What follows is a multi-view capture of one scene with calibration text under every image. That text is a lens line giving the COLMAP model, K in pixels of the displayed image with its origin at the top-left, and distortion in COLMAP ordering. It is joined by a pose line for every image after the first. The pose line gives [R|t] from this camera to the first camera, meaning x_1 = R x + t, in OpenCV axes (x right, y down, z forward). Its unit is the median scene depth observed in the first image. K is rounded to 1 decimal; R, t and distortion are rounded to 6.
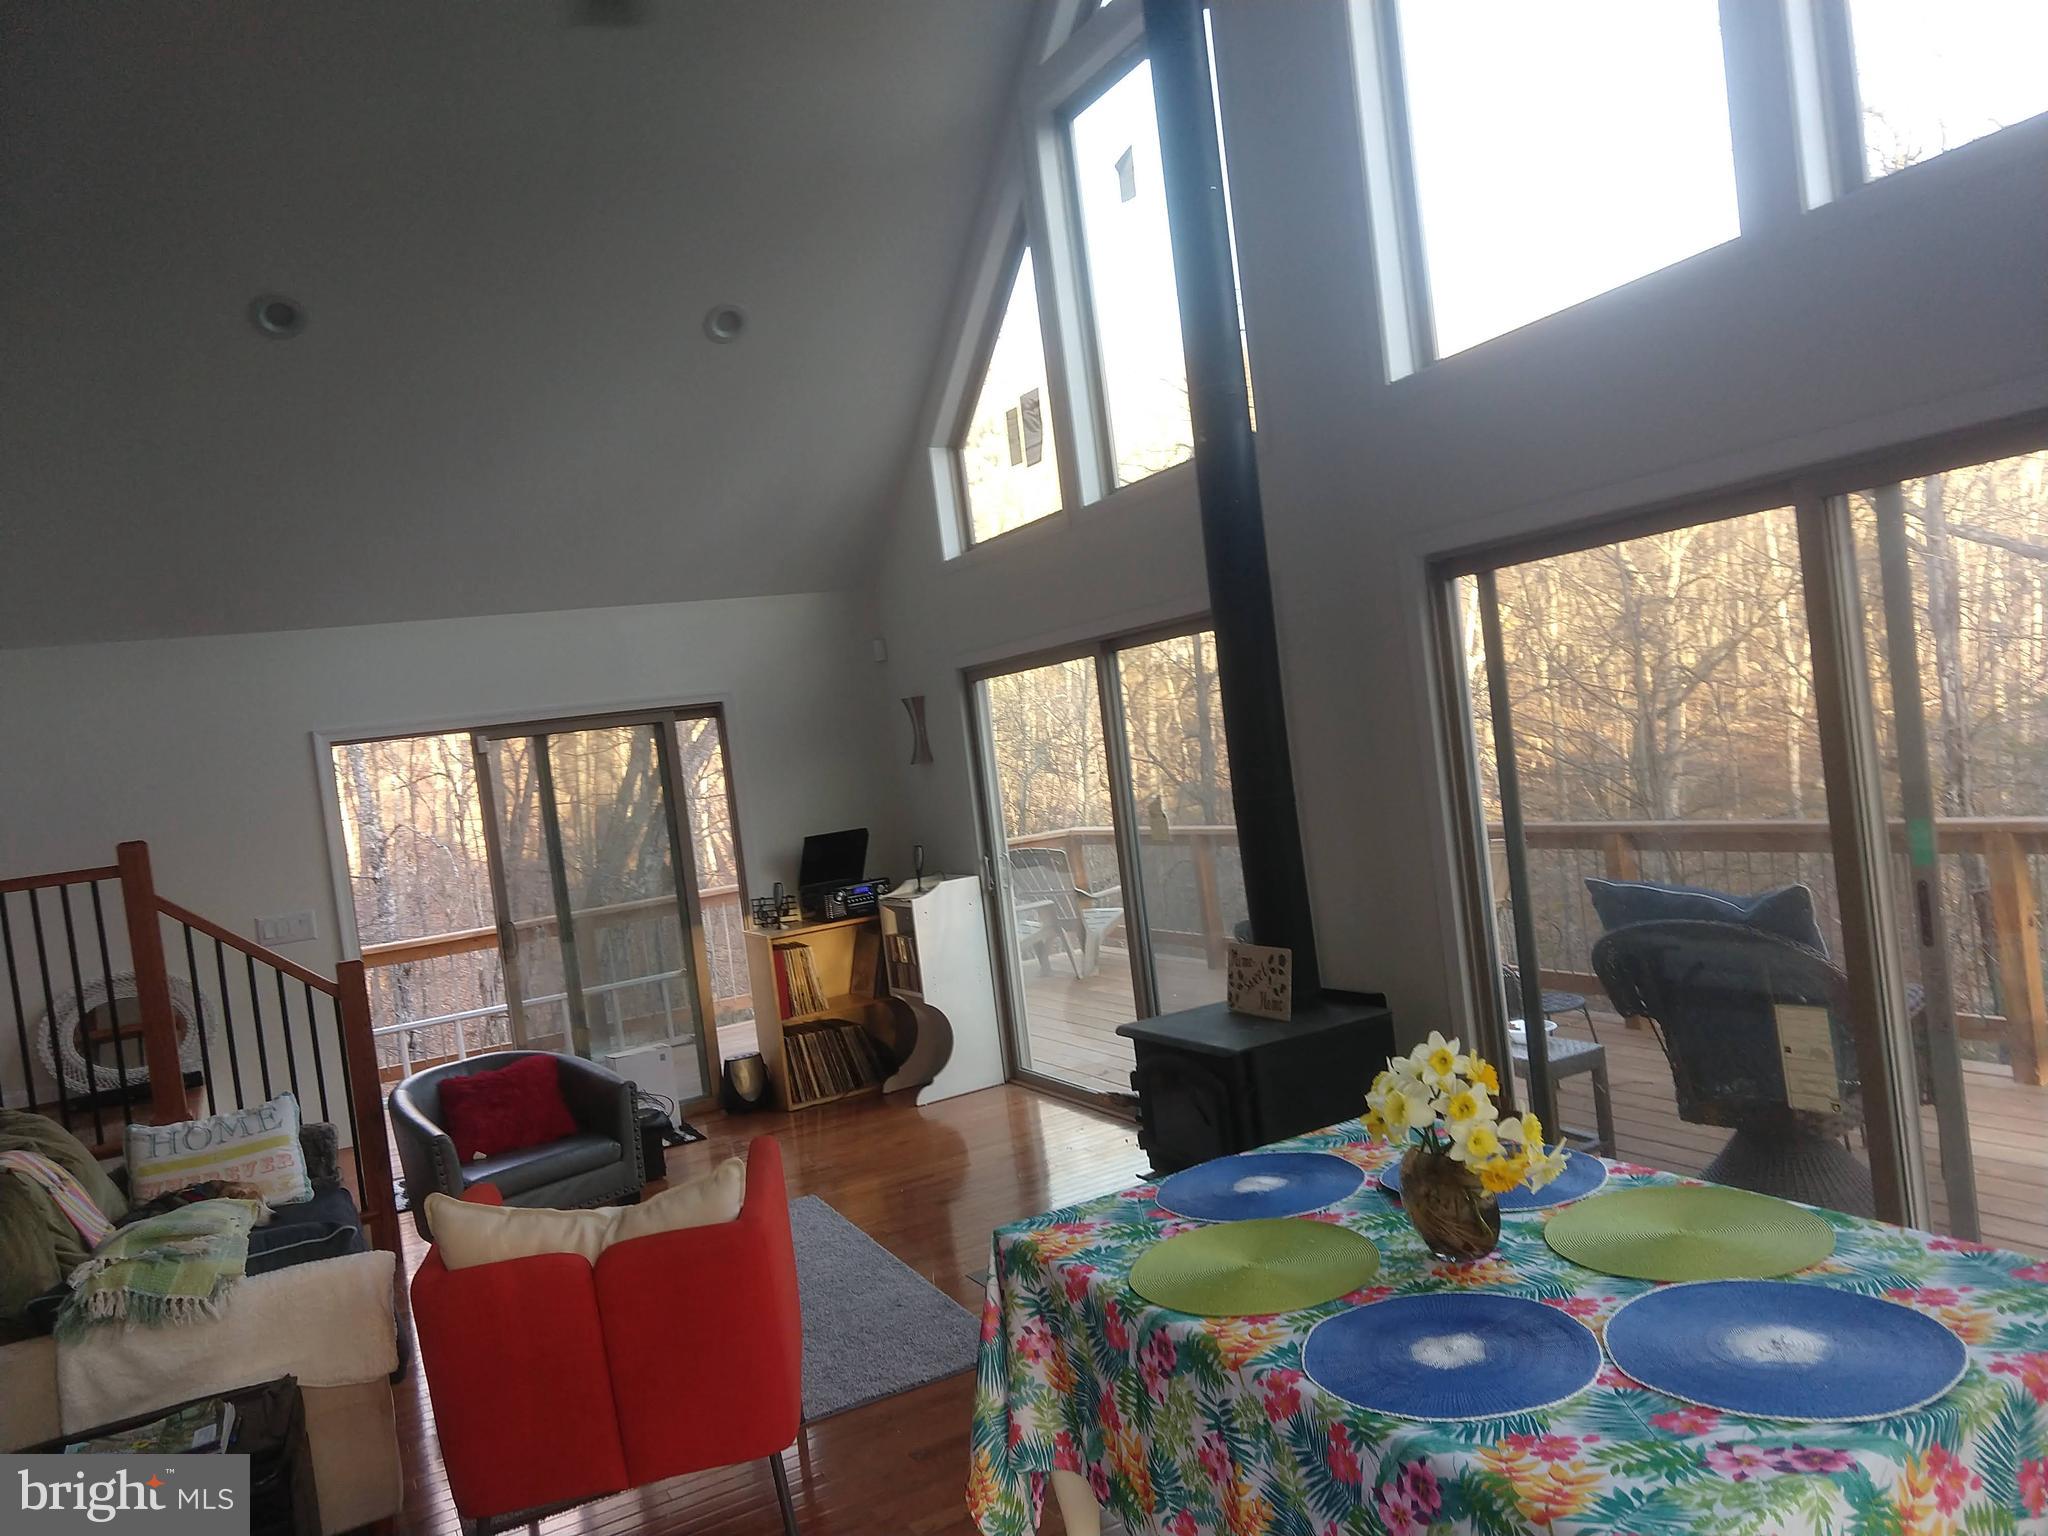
lens RADIAL K [[1476.6, 0, 1024.0], [0, 1476.6, 768.0], [0, 0, 1]] dist [-0.025128, 0.083777]
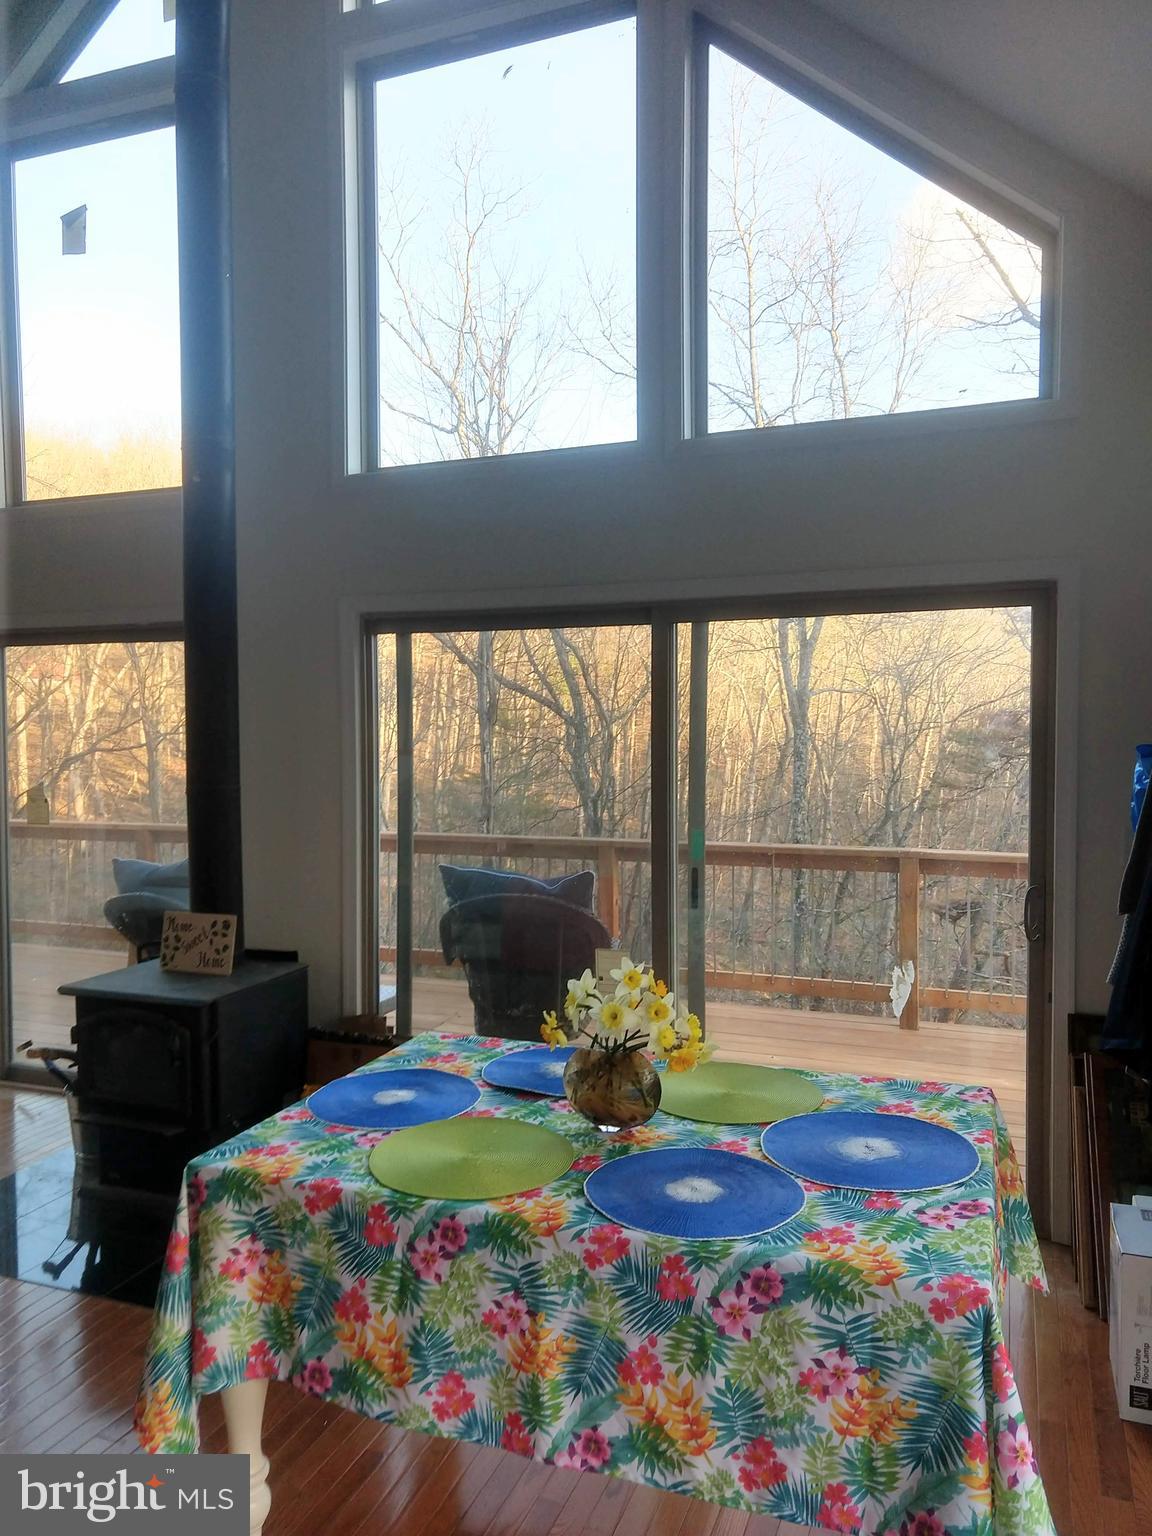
lens RADIAL K [[1107.4, 0, 623.4], [0, 1107.4, 773.4], [0, 0, 1]] dist [-0.025128, 0.083777]
pose [[0.763165, 0.084858, 0.640607, -0.389376], [-0.072068, 0.996333, -0.046124, 0.059574], [-0.642172, -0.010967, 0.766482, 0.240041]]
